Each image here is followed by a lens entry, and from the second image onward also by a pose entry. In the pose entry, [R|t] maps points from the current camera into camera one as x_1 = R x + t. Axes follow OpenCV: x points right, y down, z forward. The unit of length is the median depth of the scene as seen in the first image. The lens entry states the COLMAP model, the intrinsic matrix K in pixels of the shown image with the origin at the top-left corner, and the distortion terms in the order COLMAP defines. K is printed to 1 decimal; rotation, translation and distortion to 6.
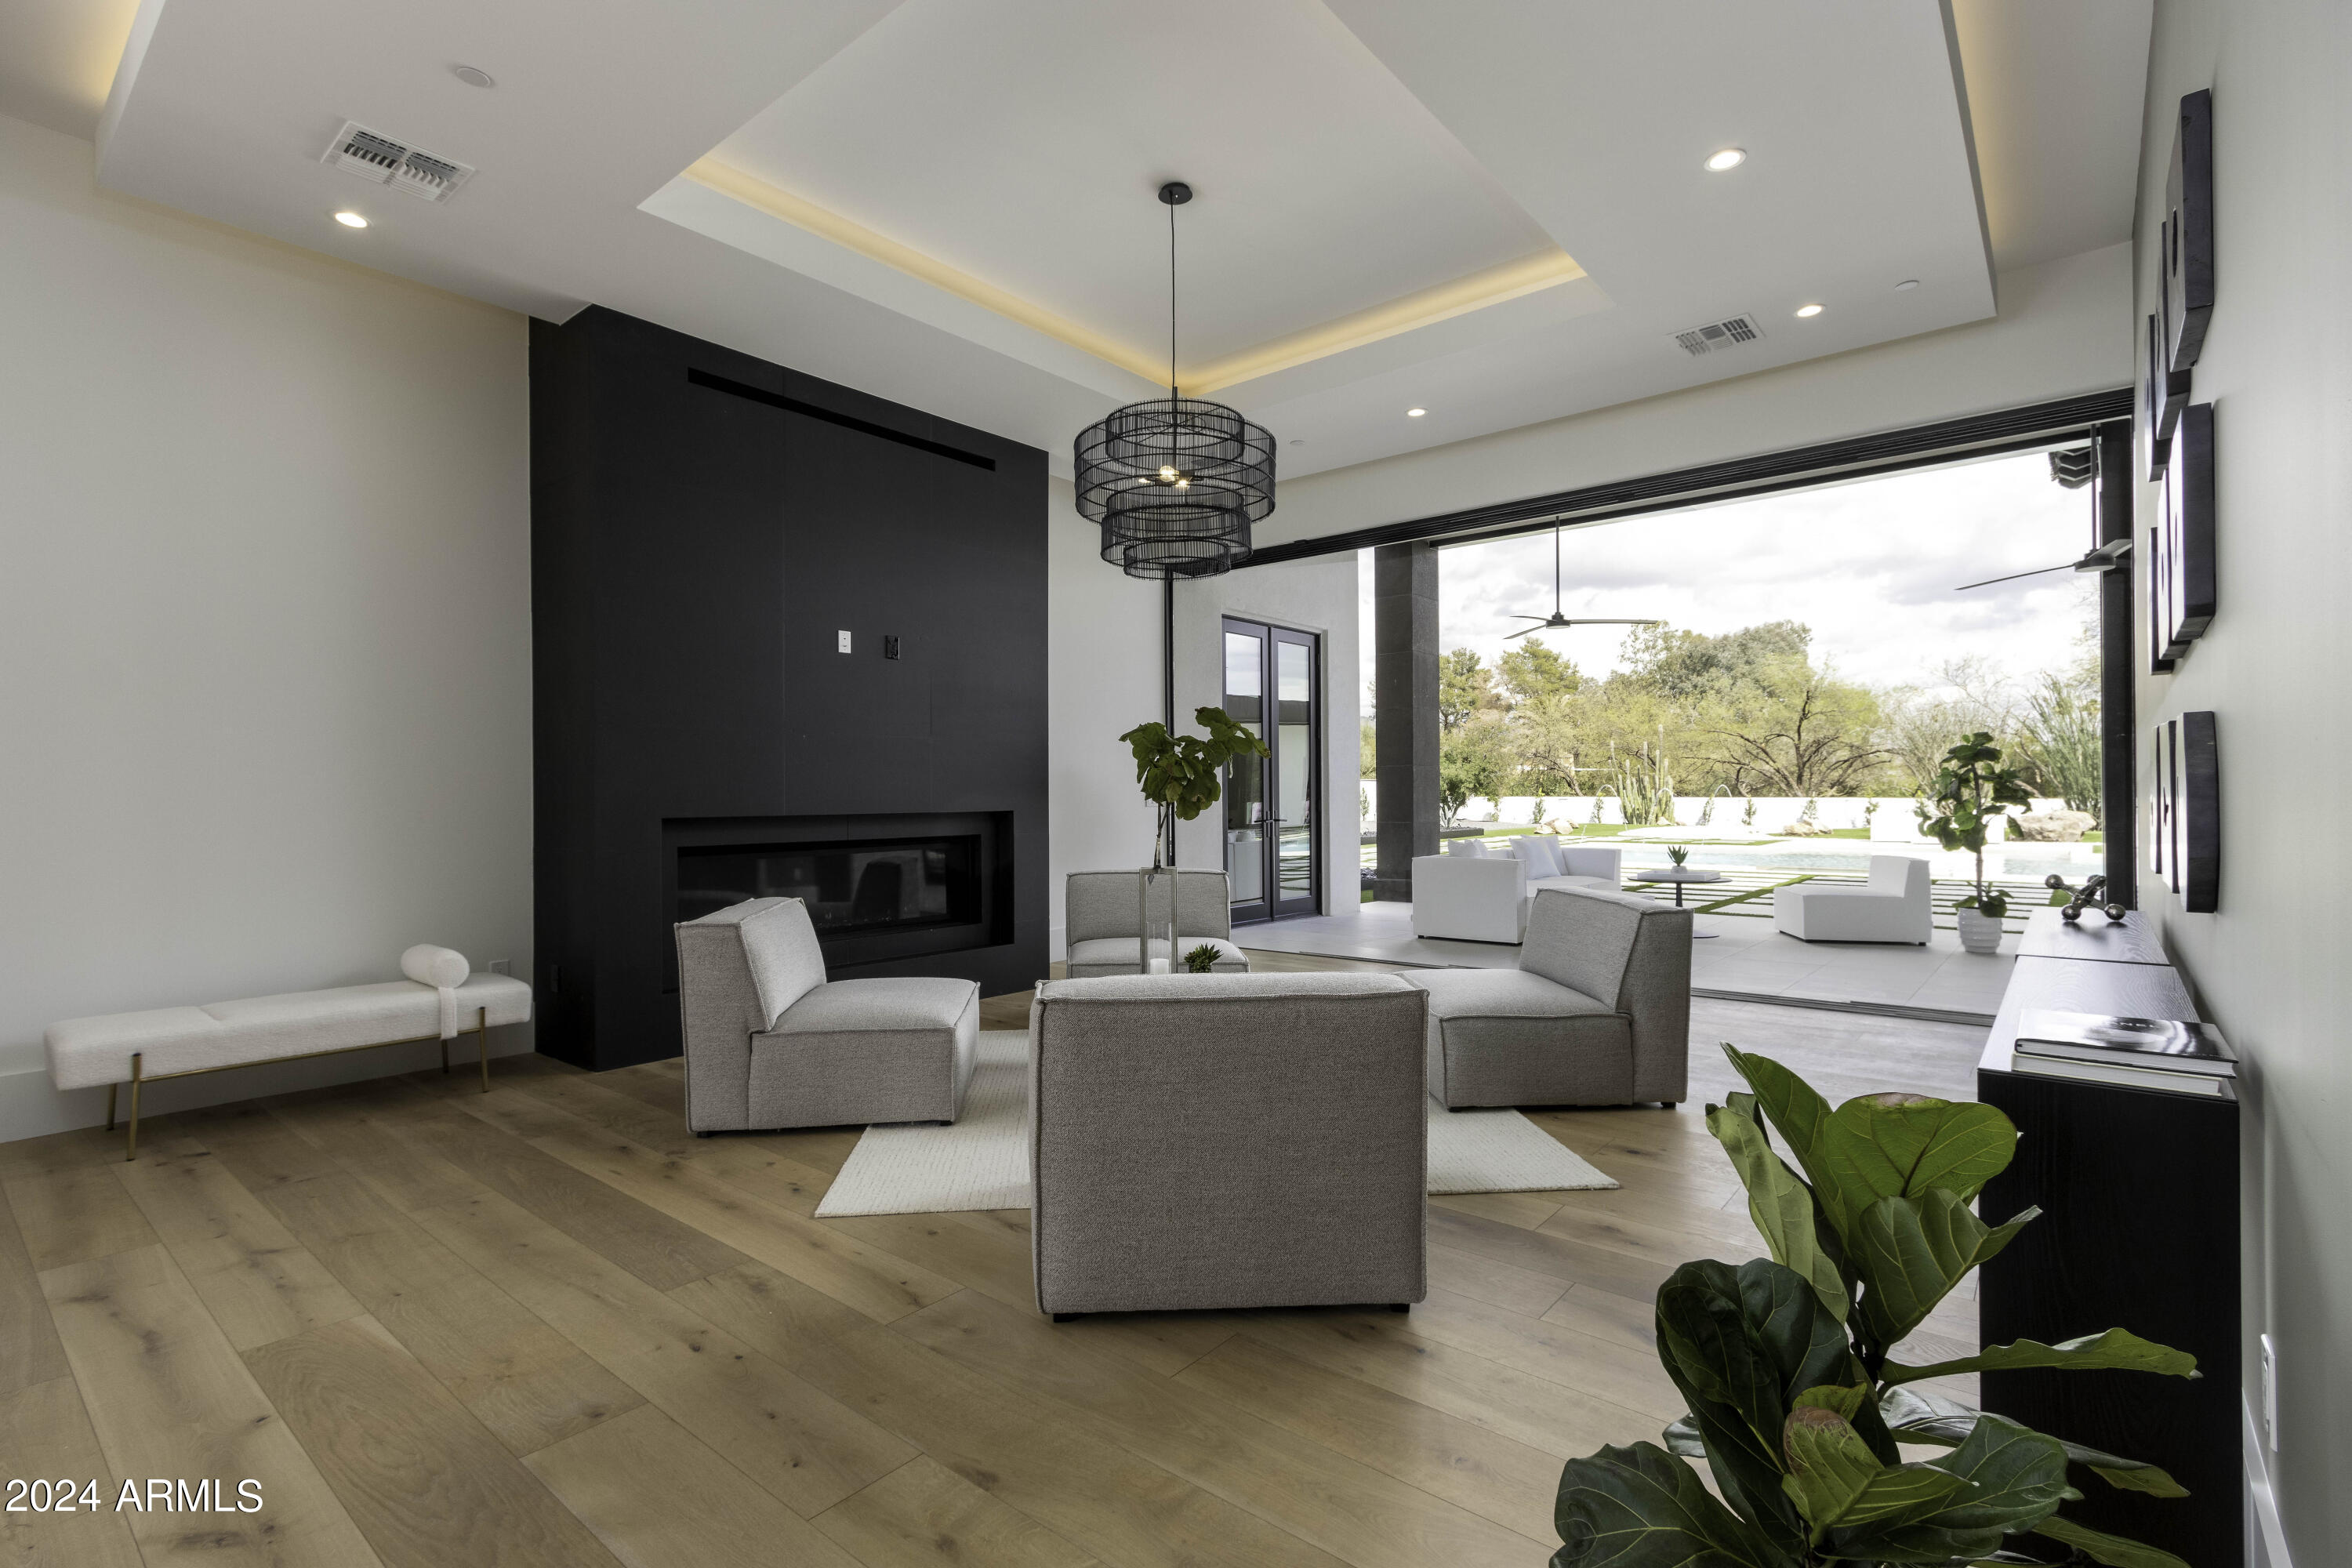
lens RADIAL K [[1090.4, 0, 1157.2], [0, 1090.4, 791.6], [0, 0, 1]] dist [0.001884, -0.001237]
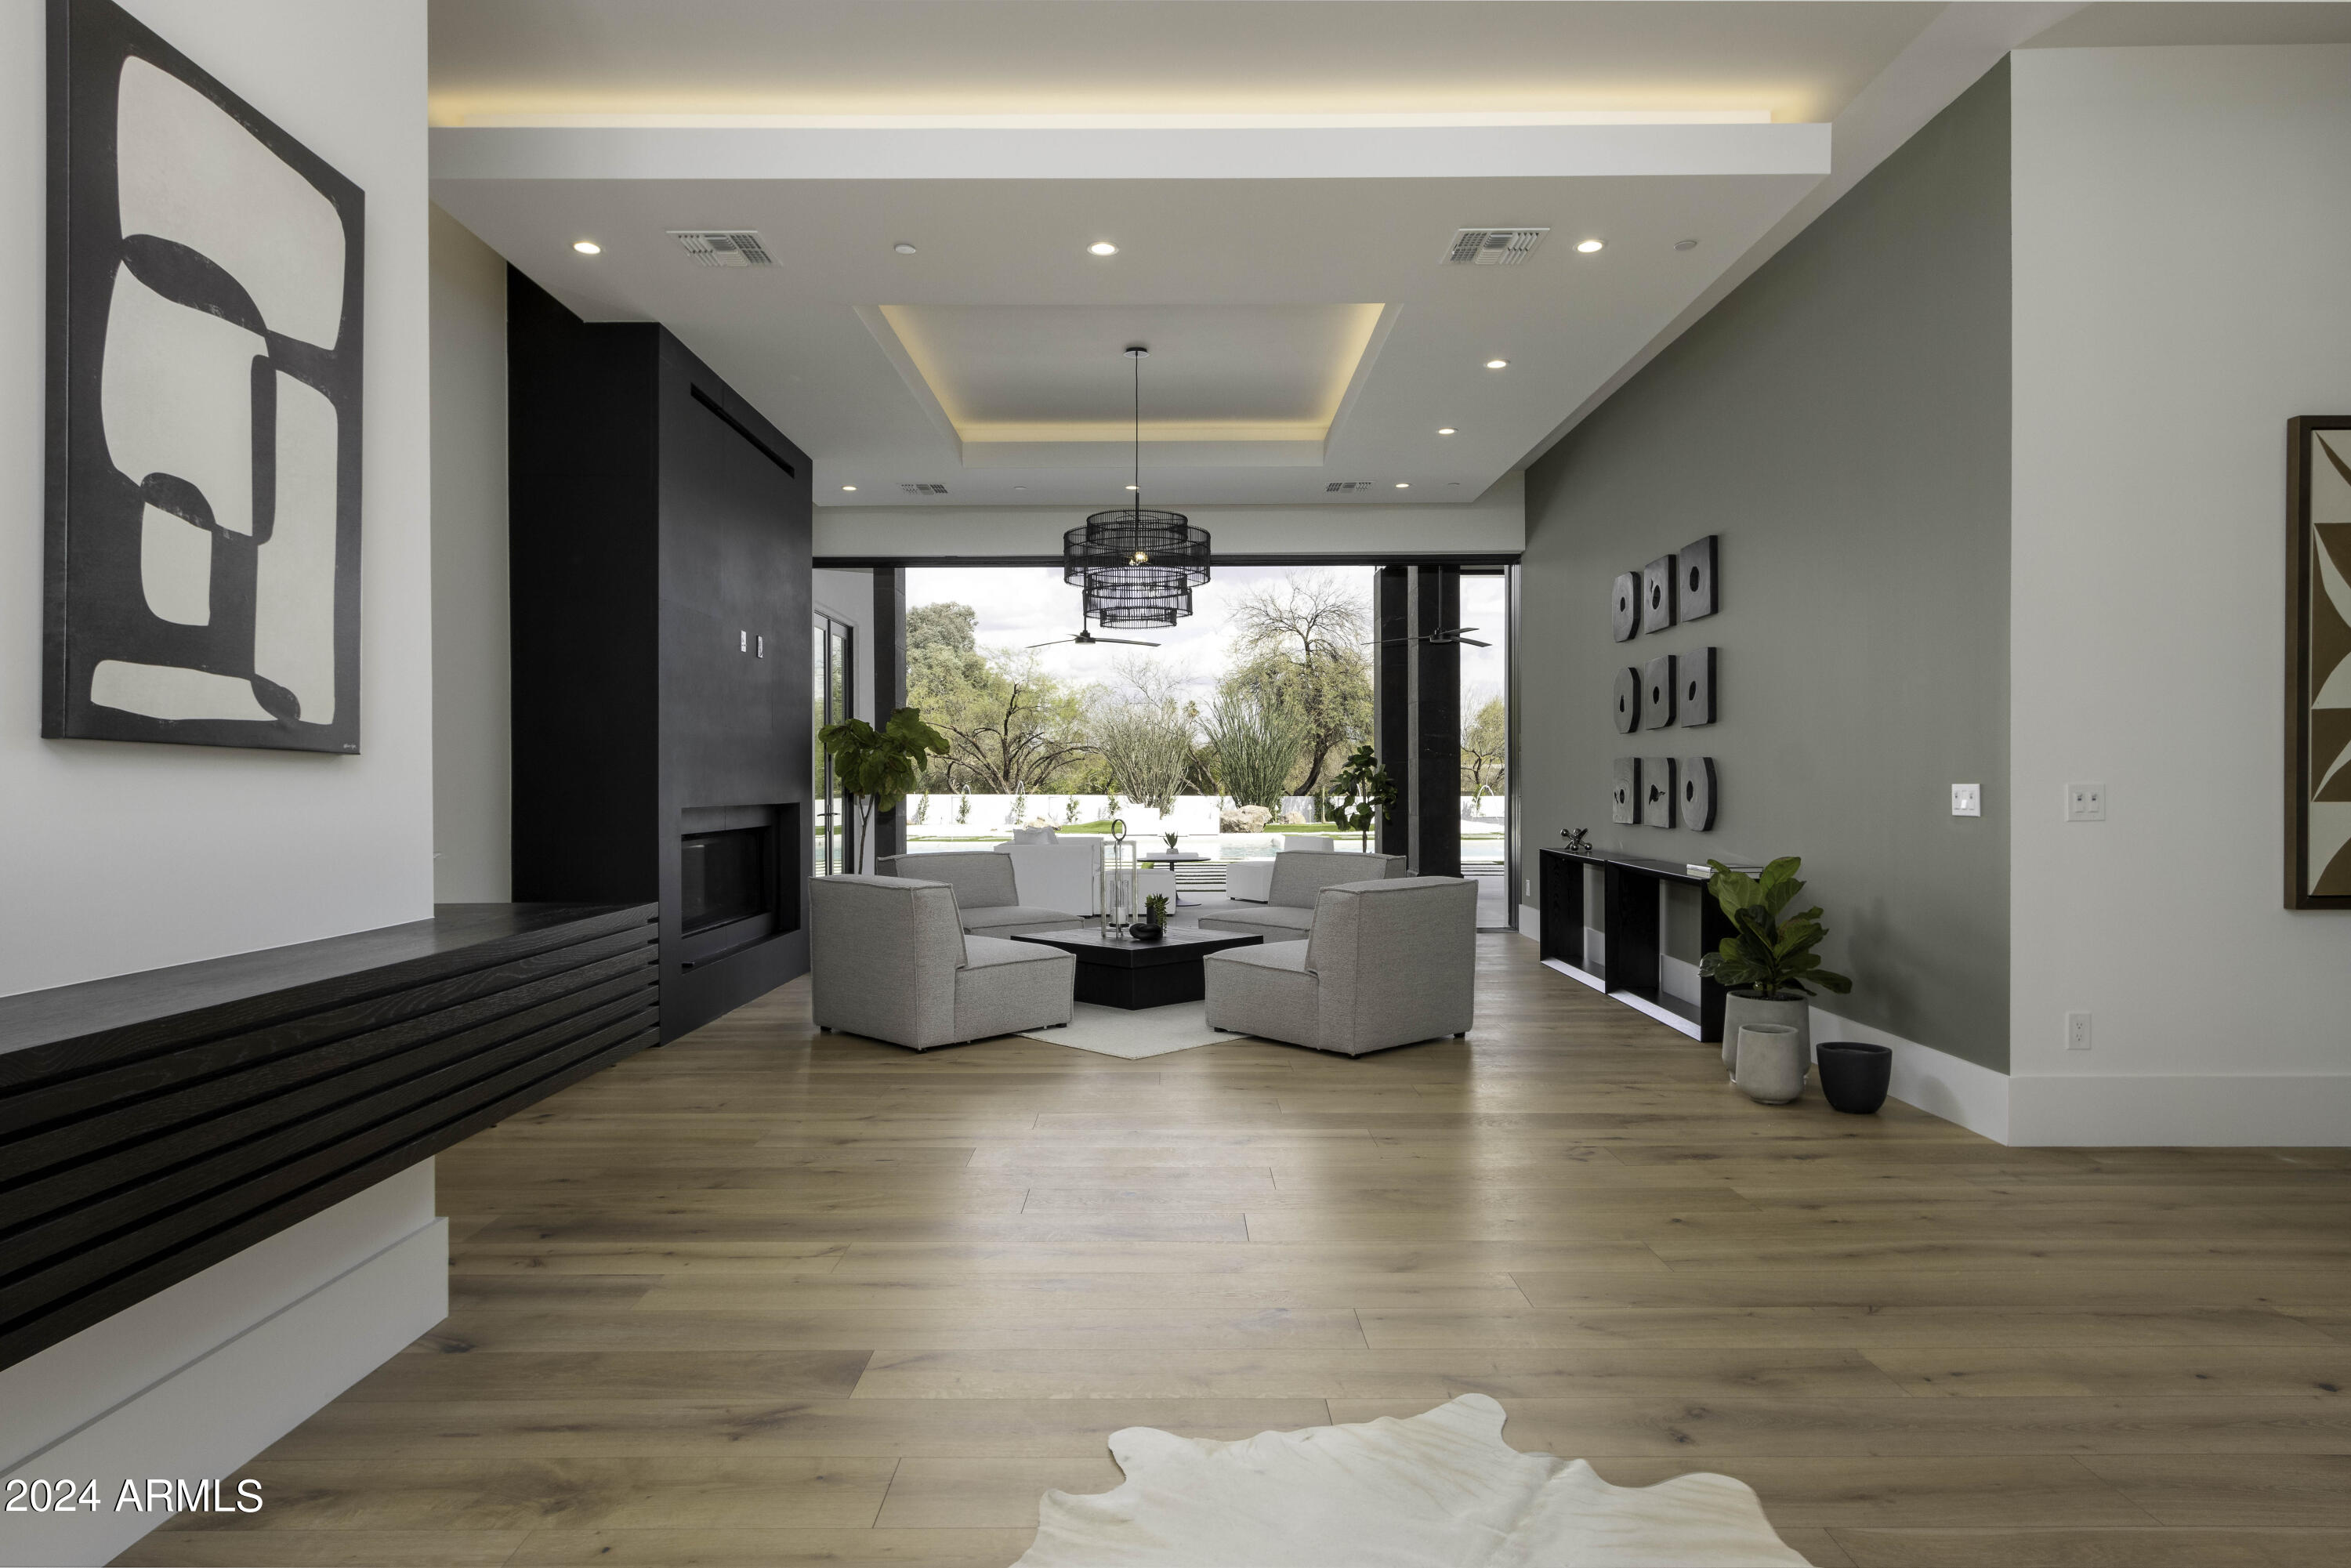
lens RADIAL K [[1372.2, 0, 1167.8], [0, 1372.2, 782.4], [0, 0, 1]] dist [-0.002347, 0.000044]
pose [[0.771287, 0.005986, 0.636460, -0.071519], [-0.003563, 0.999981, -0.005087, 0.000348], [-0.636478, 0.001655, 0.771293, -0.025050]]
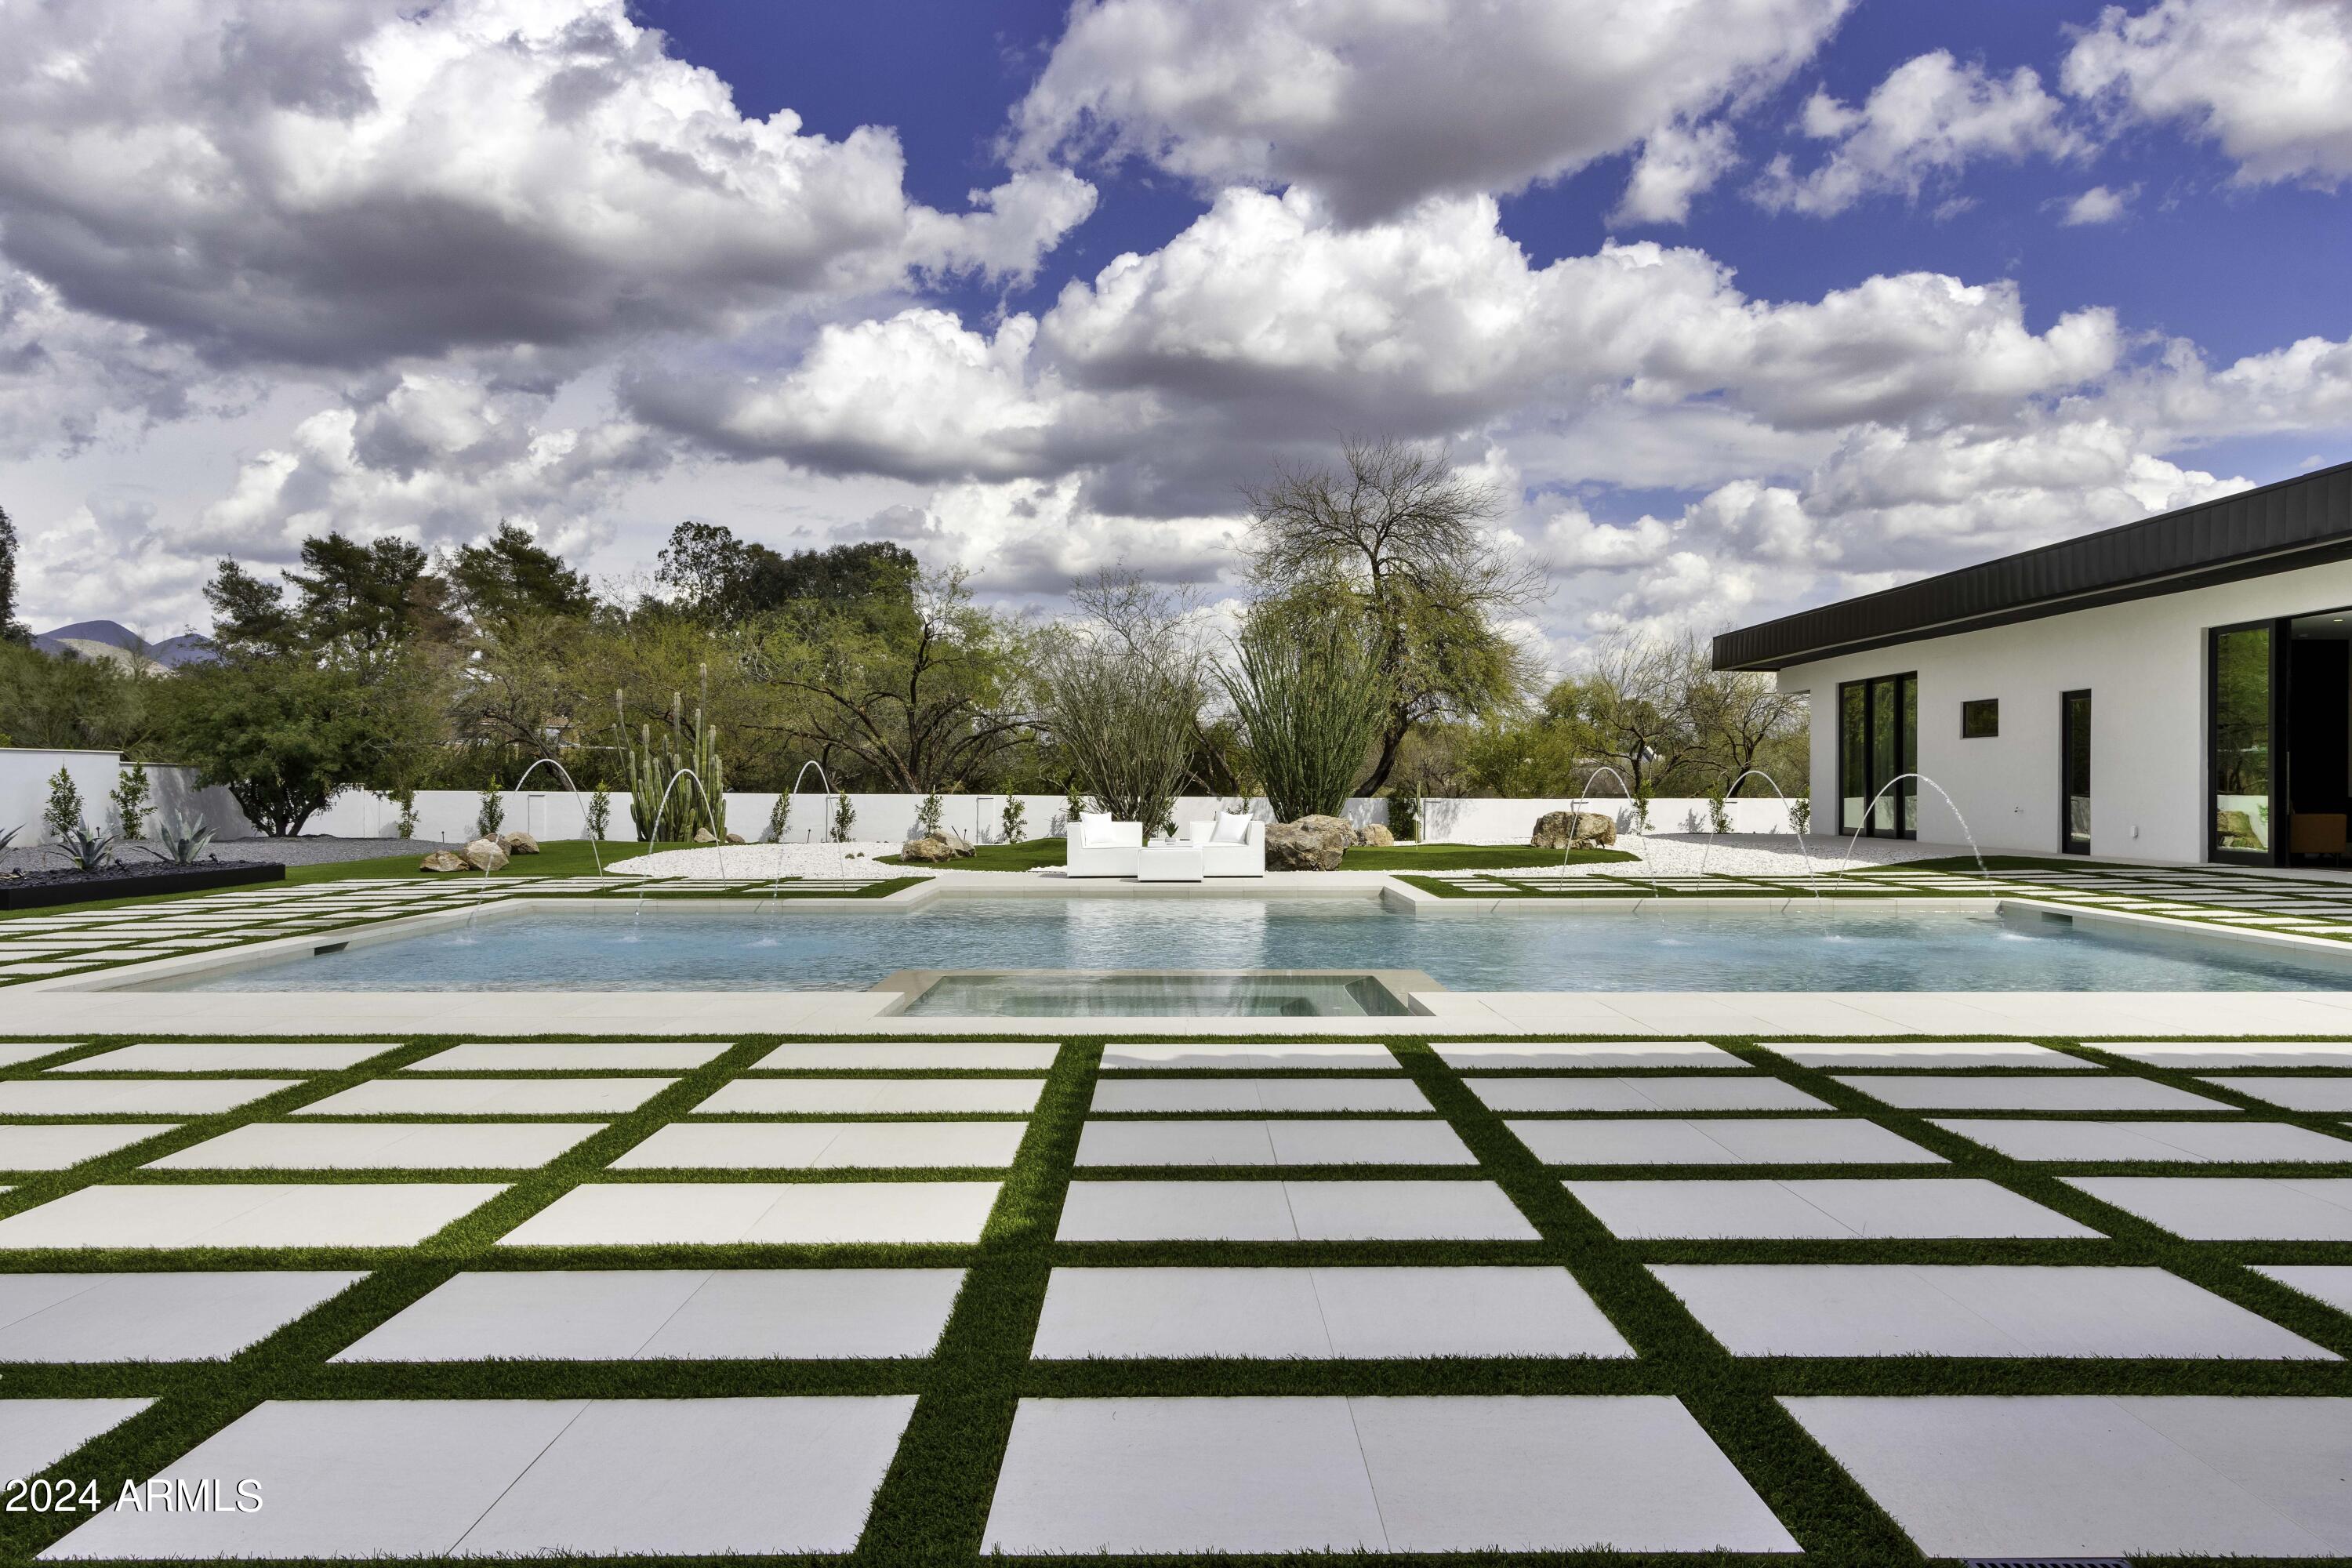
lens RADIAL K [[1665.4, 0, 1171.9], [0, 1665.4, 771.0], [0, 0, 1]] dist [0.056117, 0.001226]
pose [[0.767157, 0.013216, 0.641323, 0.085543], [-0.007578, 0.999905, -0.011540, 0.001779], [-0.641415, 0.003994, 0.767184, 0.165313]]
